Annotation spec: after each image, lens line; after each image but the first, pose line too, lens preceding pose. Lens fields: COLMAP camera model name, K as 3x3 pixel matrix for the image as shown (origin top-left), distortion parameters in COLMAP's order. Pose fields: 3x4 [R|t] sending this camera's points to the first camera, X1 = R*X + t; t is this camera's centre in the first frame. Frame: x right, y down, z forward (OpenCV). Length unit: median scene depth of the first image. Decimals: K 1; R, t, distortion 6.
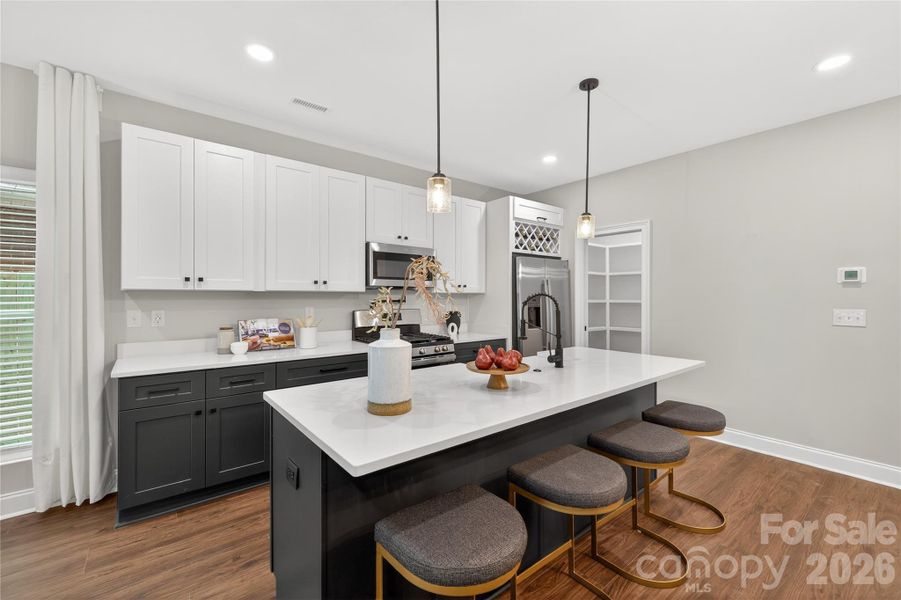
lens RADIAL K [[379.5, 0, 450.3], [0, 379.5, 294.0], [0, 0, 1]] dist [0.007822, -0.001186]
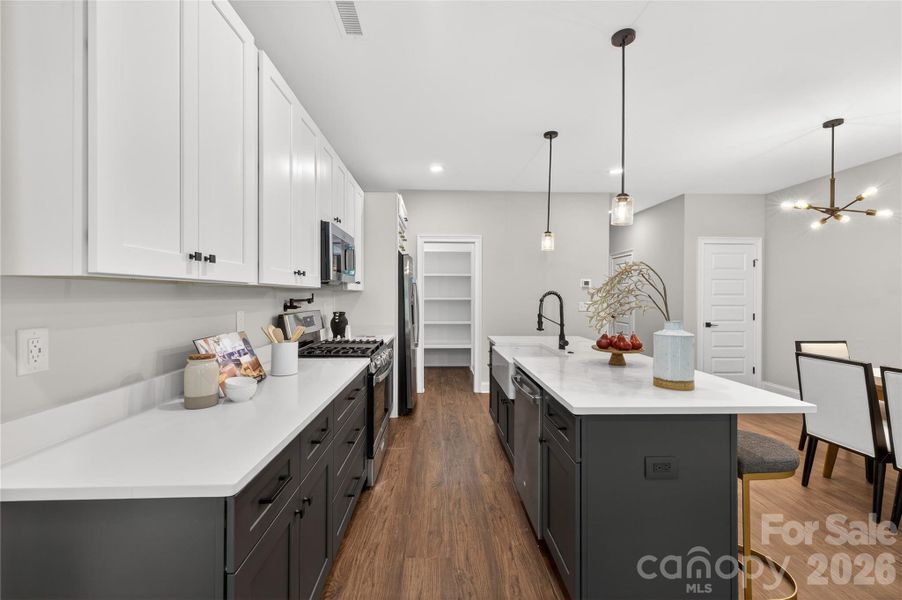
lens RADIAL K [[379.9, 0, 454.2], [0, 379.9, 298.2], [0, 0, 1]] dist [0.007822, -0.001186]
pose [[0.595481, -0.005819, 0.803349, -0.664638], [-0.006738, 0.999902, 0.012238, 0.003483], [-0.803341, -0.012700, 0.595383, 0.351983]]
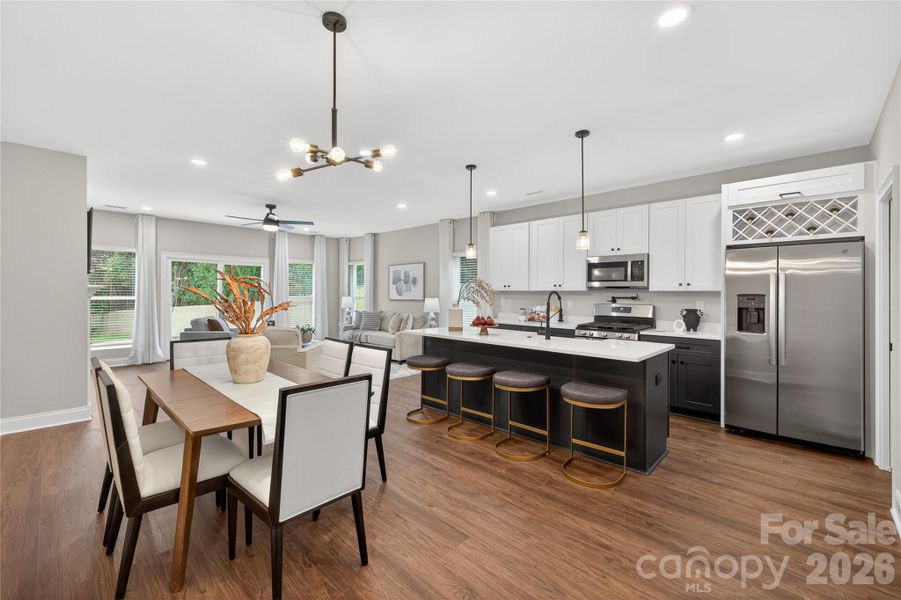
lens RADIAL K [[379.5, 0, 448.2], [0, 379.5, 295.2], [0, 0, 1]] dist [0.007822, -0.001186]
pose [[0.123074, 0.005335, -0.992383, 1.194079], [-0.000401, 0.999986, 0.005326, 0.003588], [0.992397, -0.000257, 0.123075, 0.277799]]
